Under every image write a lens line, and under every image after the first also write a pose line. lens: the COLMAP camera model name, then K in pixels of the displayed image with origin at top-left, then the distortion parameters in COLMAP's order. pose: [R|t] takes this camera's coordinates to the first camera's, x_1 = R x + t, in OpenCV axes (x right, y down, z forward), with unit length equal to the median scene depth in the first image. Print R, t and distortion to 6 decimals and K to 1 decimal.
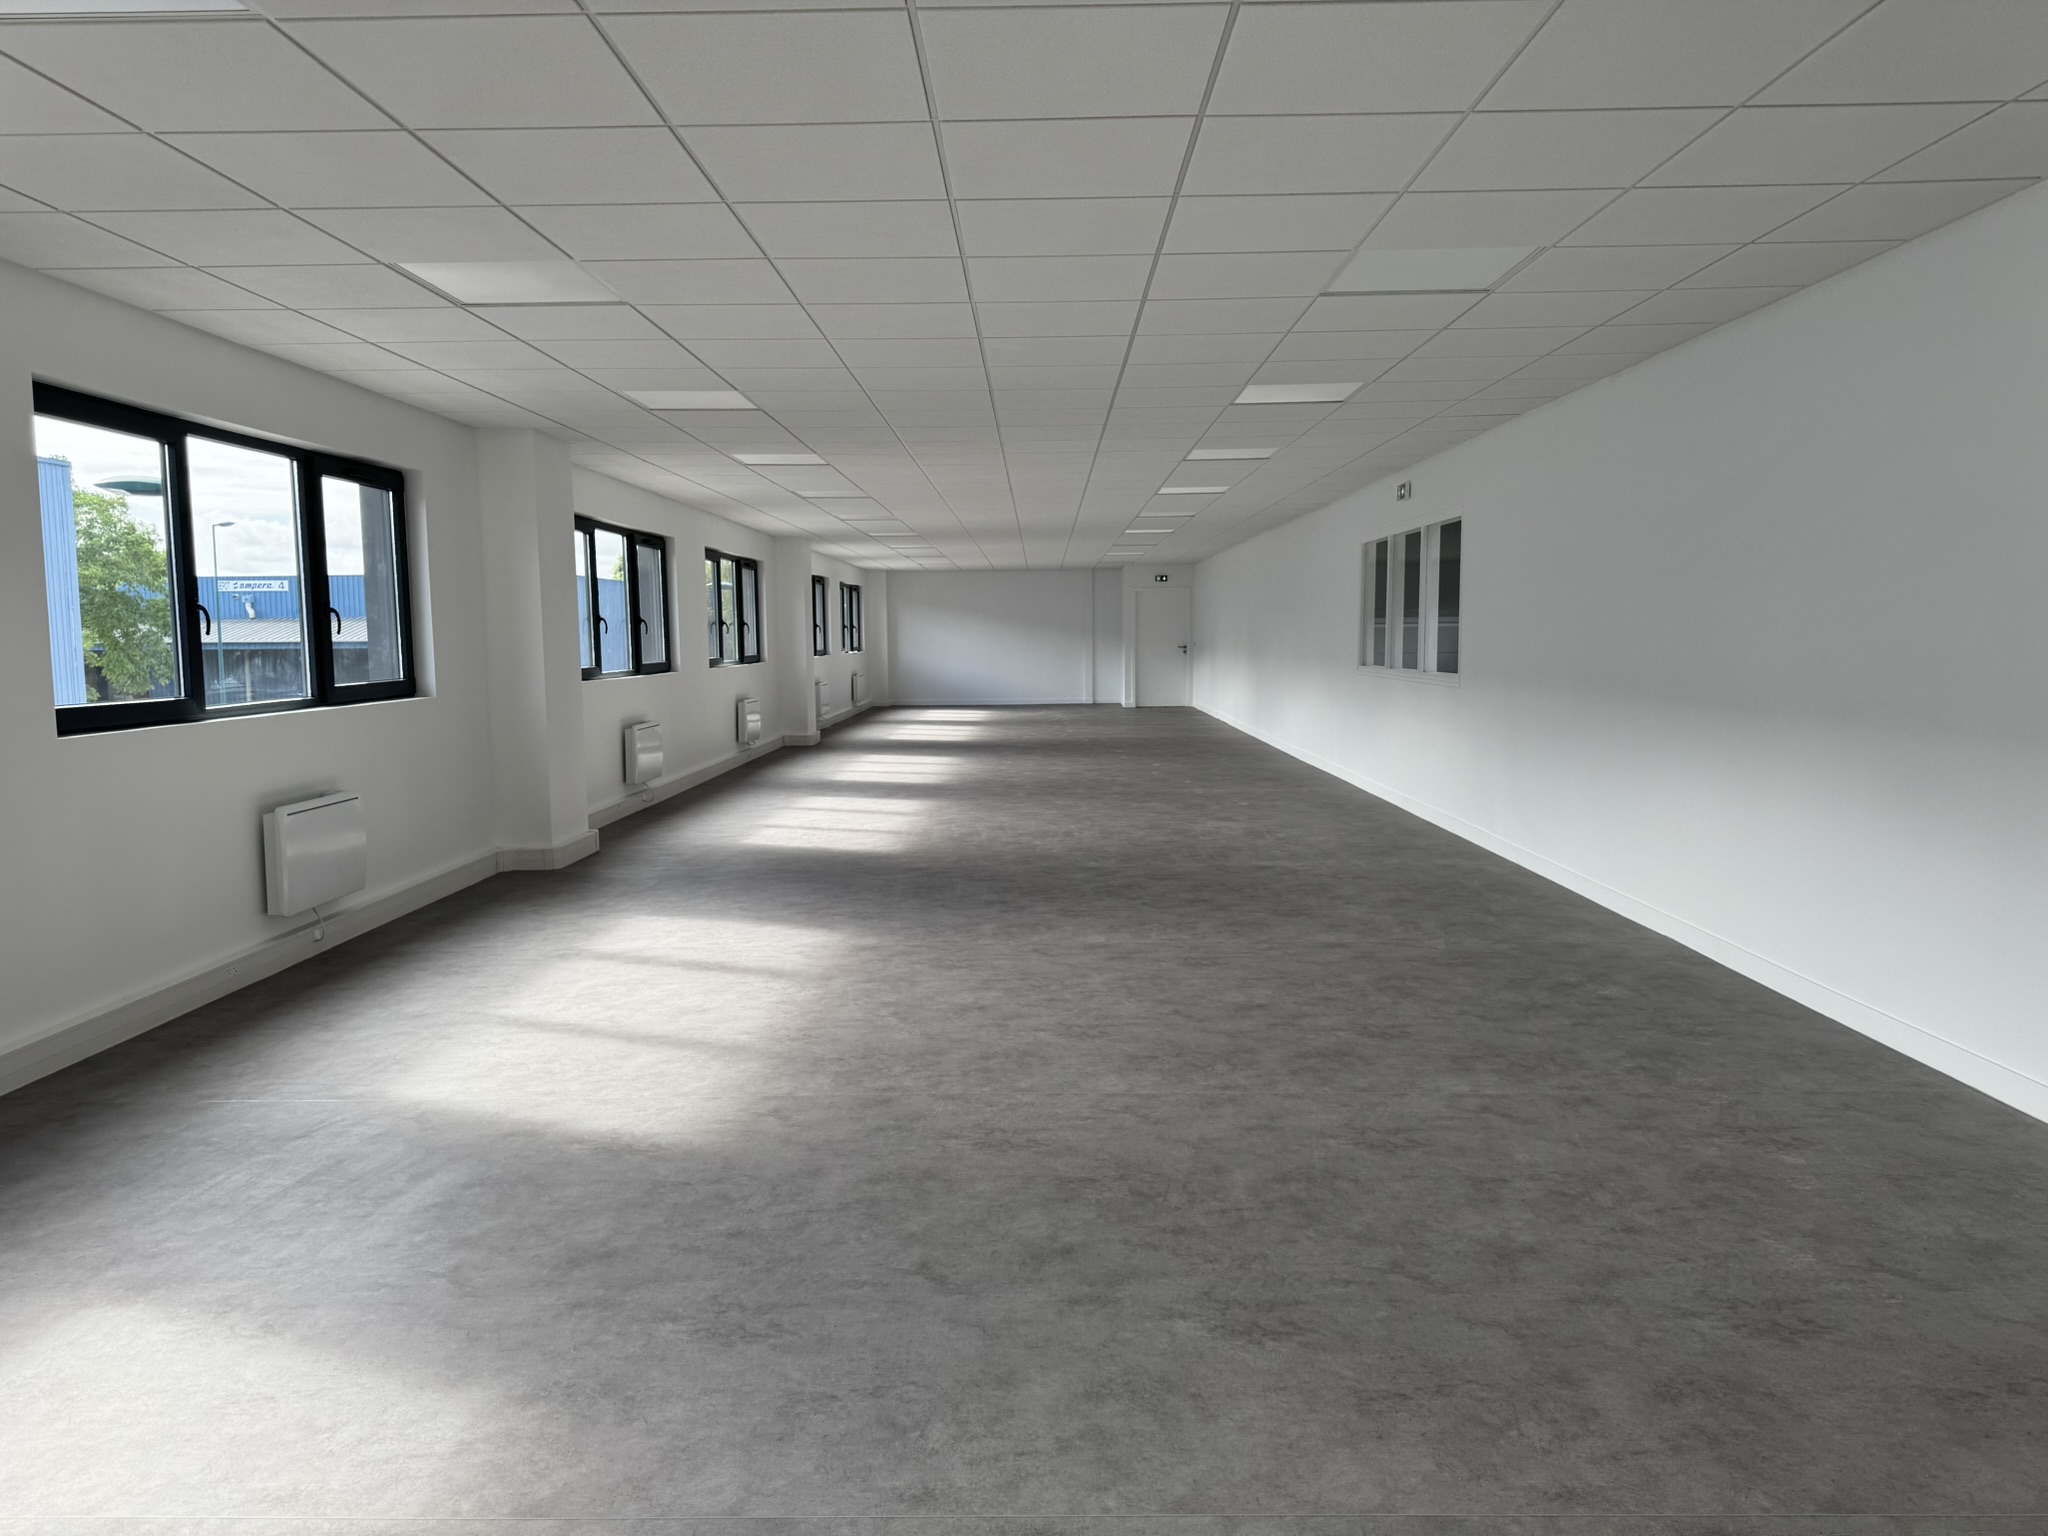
lens RADIAL K [[1427.0, 0, 1020.5], [0, 1427.0, 761.1], [0, 0, 1]] dist [0.115018, -0.184605]
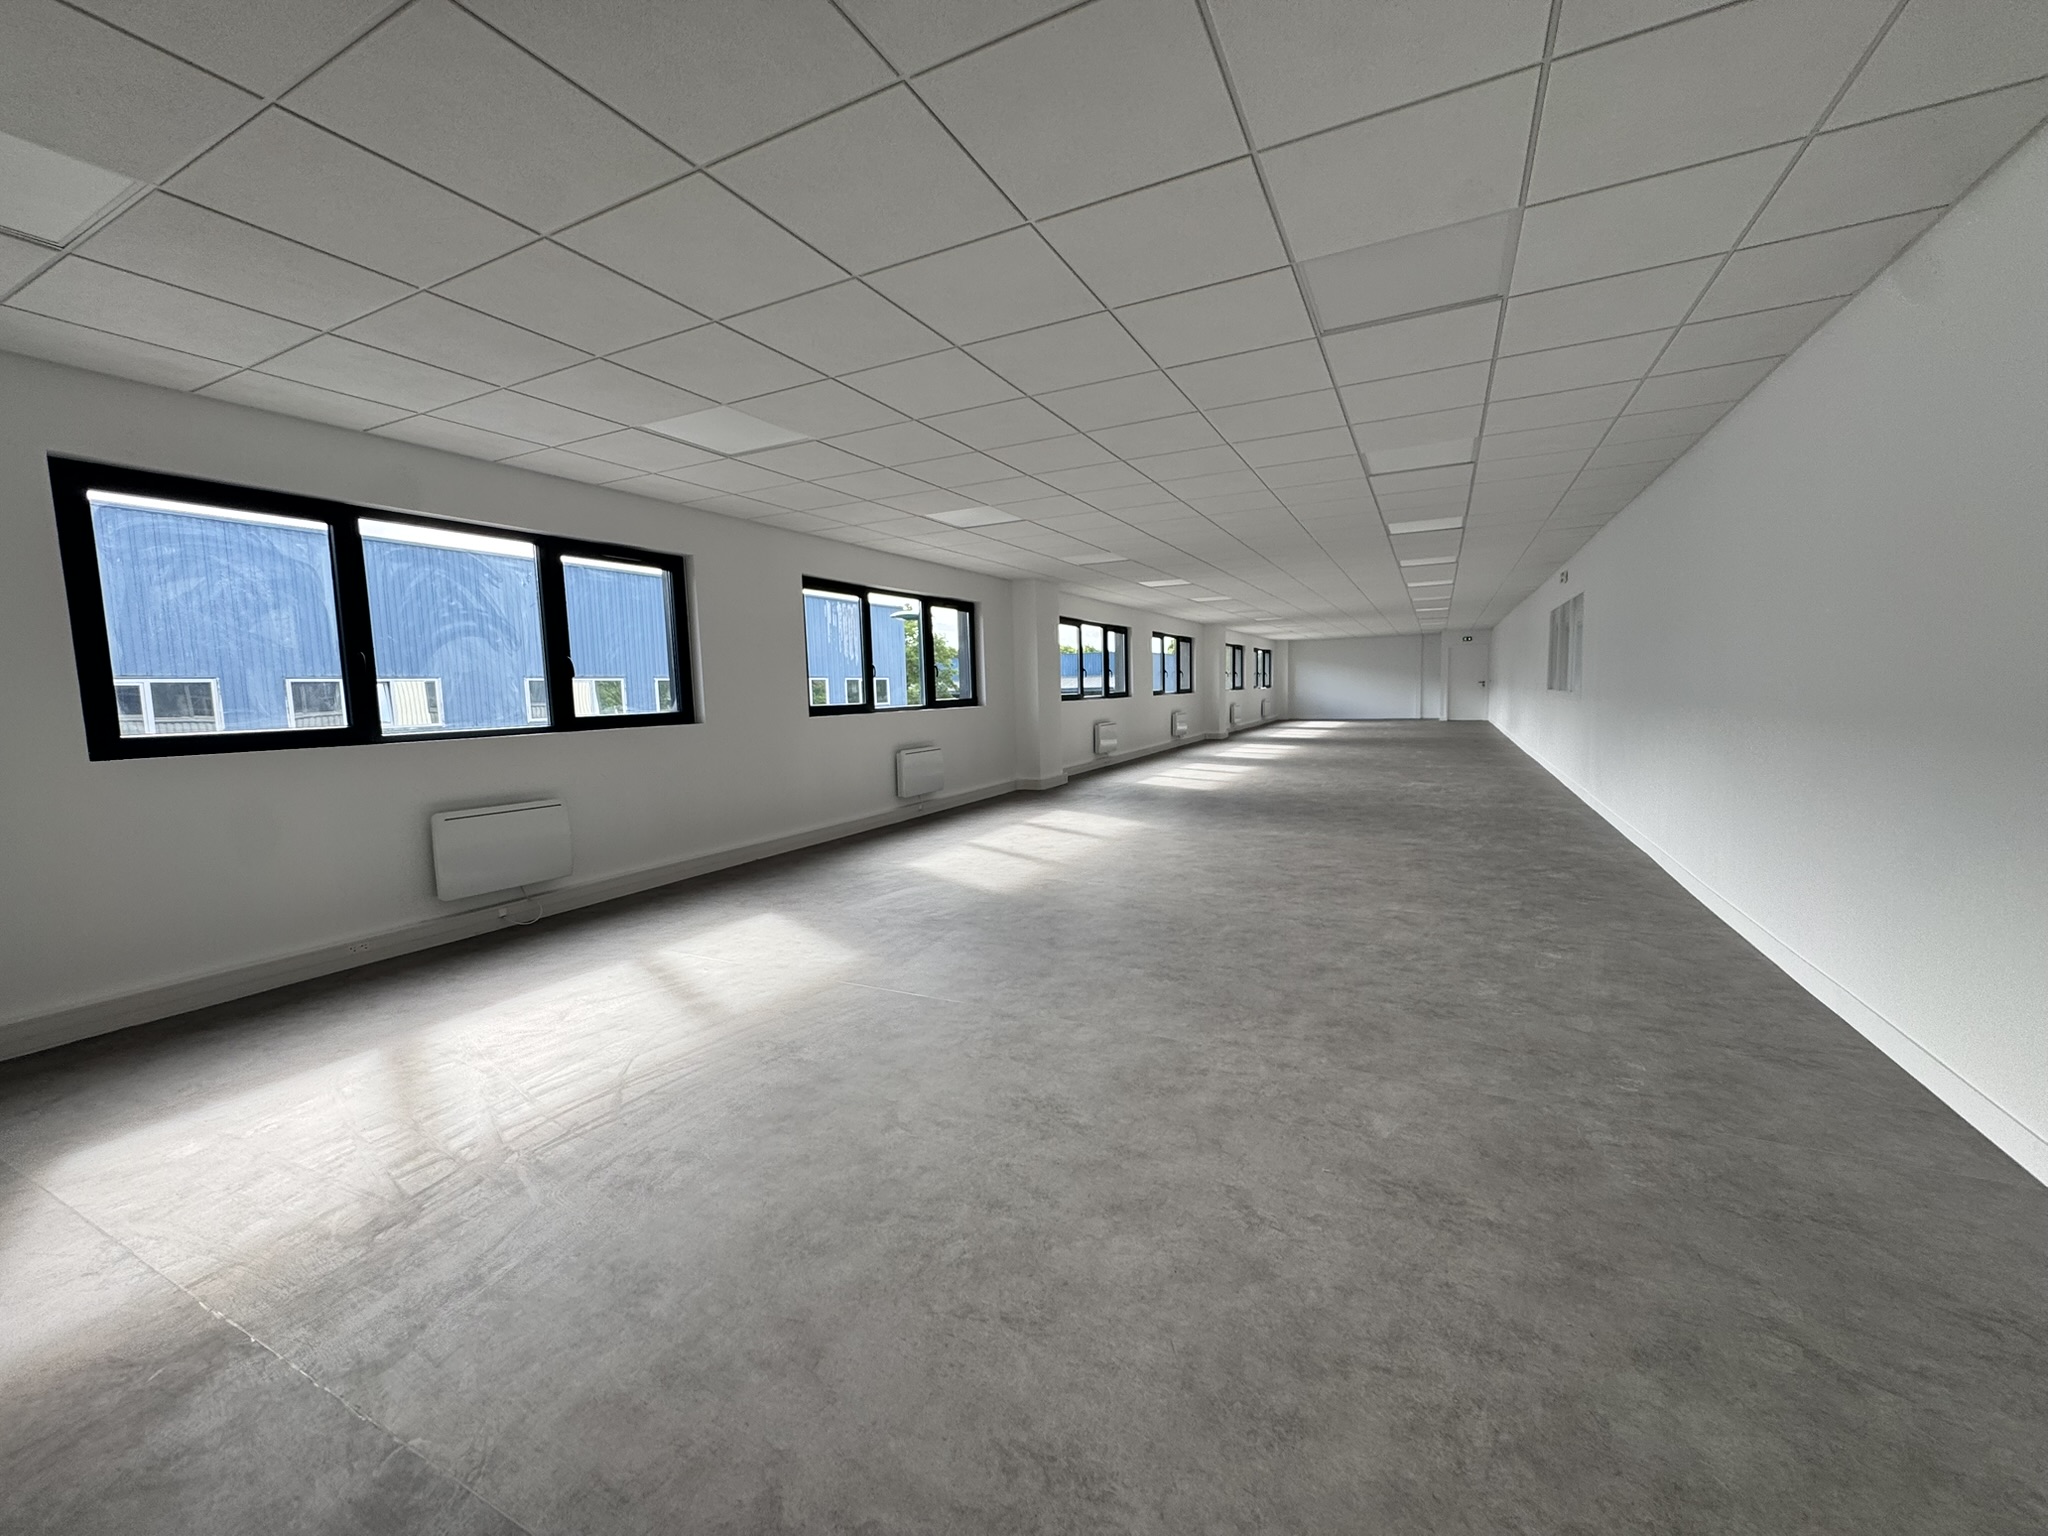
lens RADIAL K [[810.6, 0, 1024.0], [0, 810.6, 768.0], [0, 0, 1]] dist [-0.003181, -0.000418]
pose [[0.900798, 0.029391, -0.433243, 0.278679], [-0.021928, 0.999513, 0.022214, 0.031417], [0.433685, -0.010510, 0.901003, -0.109688]]
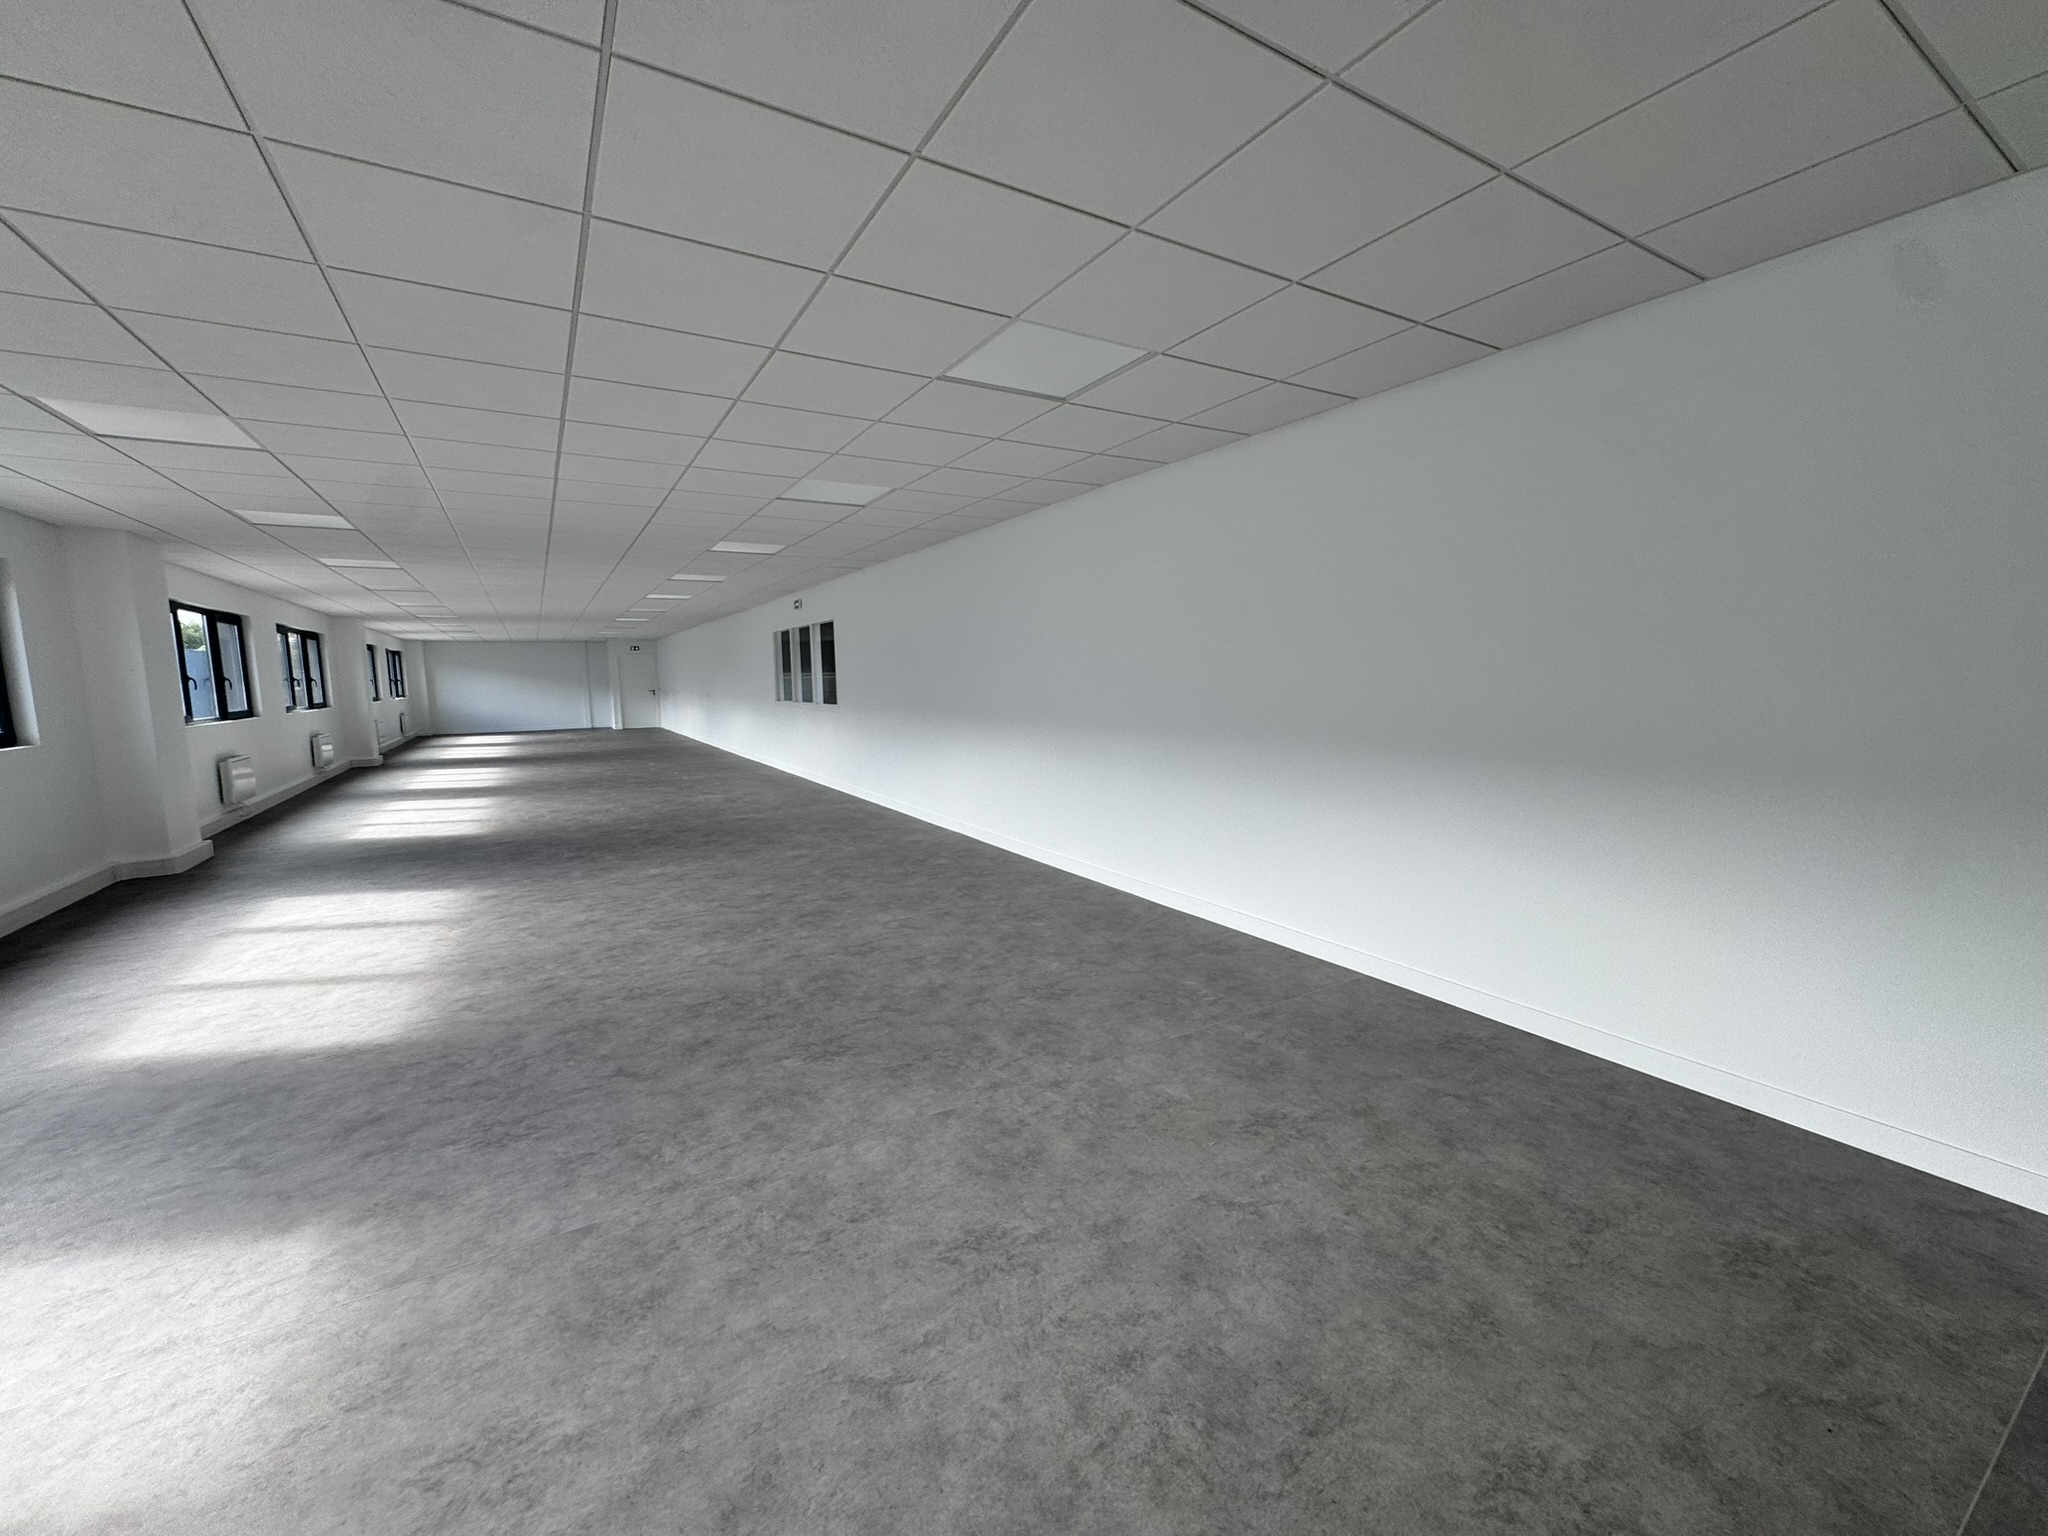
lens RADIAL K [[810.6, 0, 1024.0], [0, 810.6, 768.0], [0, 0, 1]] dist [-0.003181, -0.000418]
pose [[0.849521, -0.065240, 0.523505, -0.085928], [0.055546, 0.997870, 0.034219, -0.003475], [-0.524622, 0.000009, 0.851335, -0.025463]]
